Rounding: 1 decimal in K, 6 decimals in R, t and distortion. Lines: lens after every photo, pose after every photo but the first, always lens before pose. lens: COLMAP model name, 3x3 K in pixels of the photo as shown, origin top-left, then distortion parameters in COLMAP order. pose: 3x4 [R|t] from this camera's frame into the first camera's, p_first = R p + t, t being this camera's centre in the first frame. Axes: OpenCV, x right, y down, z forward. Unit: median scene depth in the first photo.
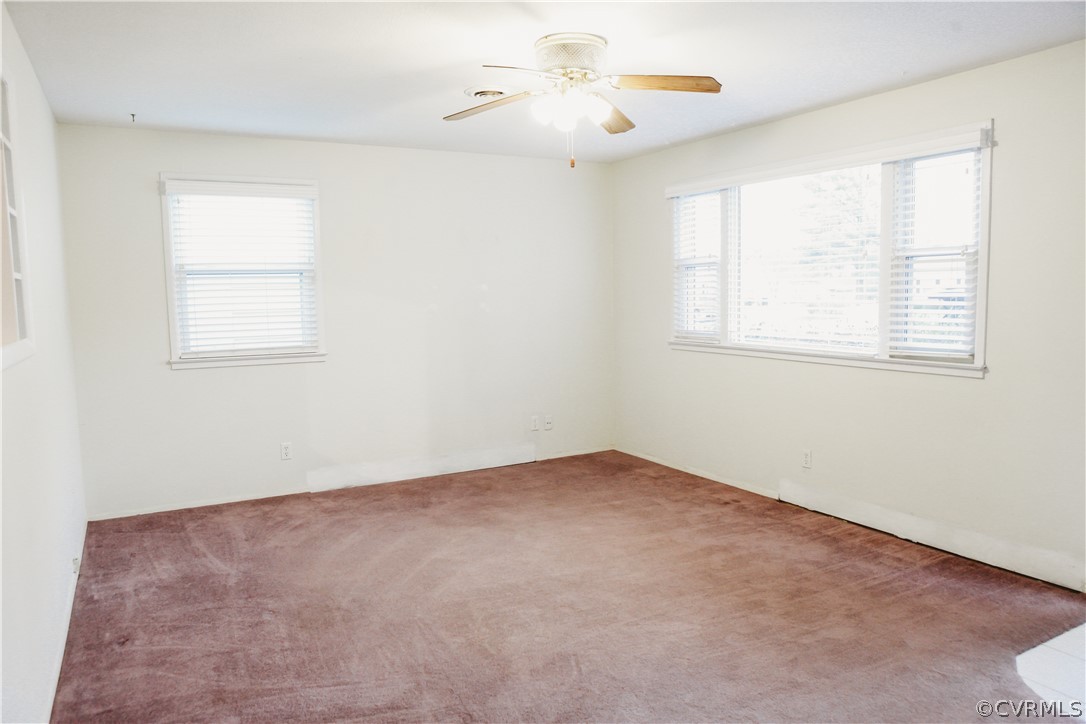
lens RADIAL K [[734.0, 0, 543.0], [0, 734.0, 362.0], [0, 0, 1]] dist [-0.088988, 0.078697]
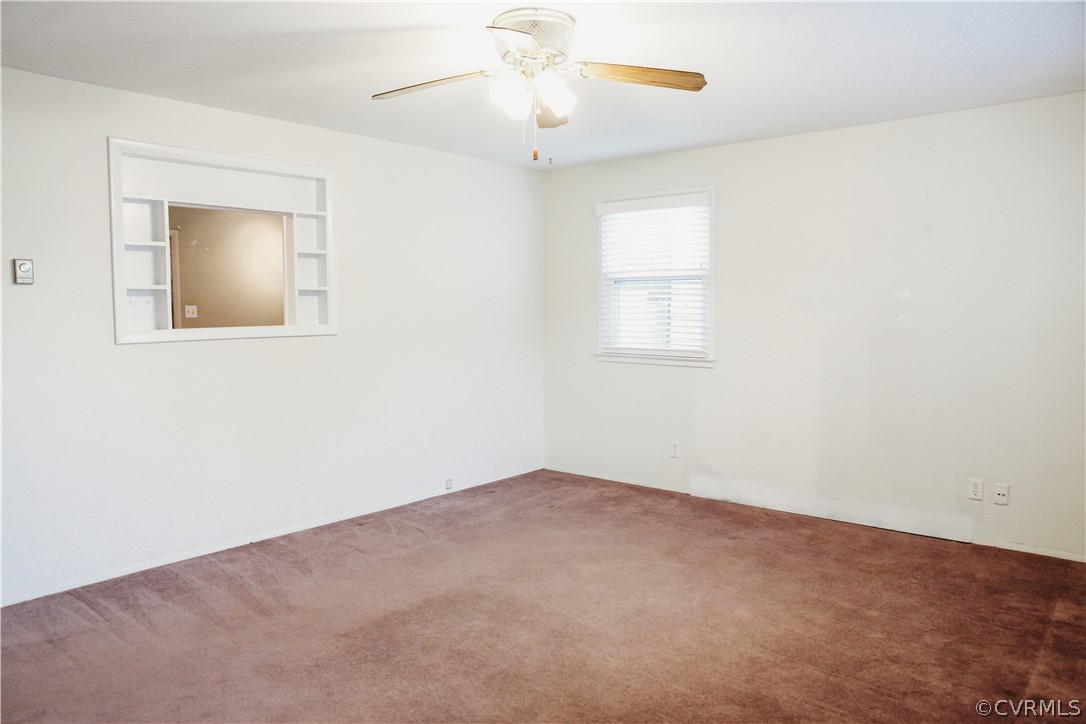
lens RADIAL K [[768.0, 0, 543.0], [0, 768.0, 362.0], [0, 0, 1]] dist [-0.059000, 0.006182]
pose [[0.340953, 0.092273, -0.935541, 0.655782], [-0.081198, 0.994343, 0.068481, -0.067732], [0.936567, 0.052616, 0.346516, 0.467019]]
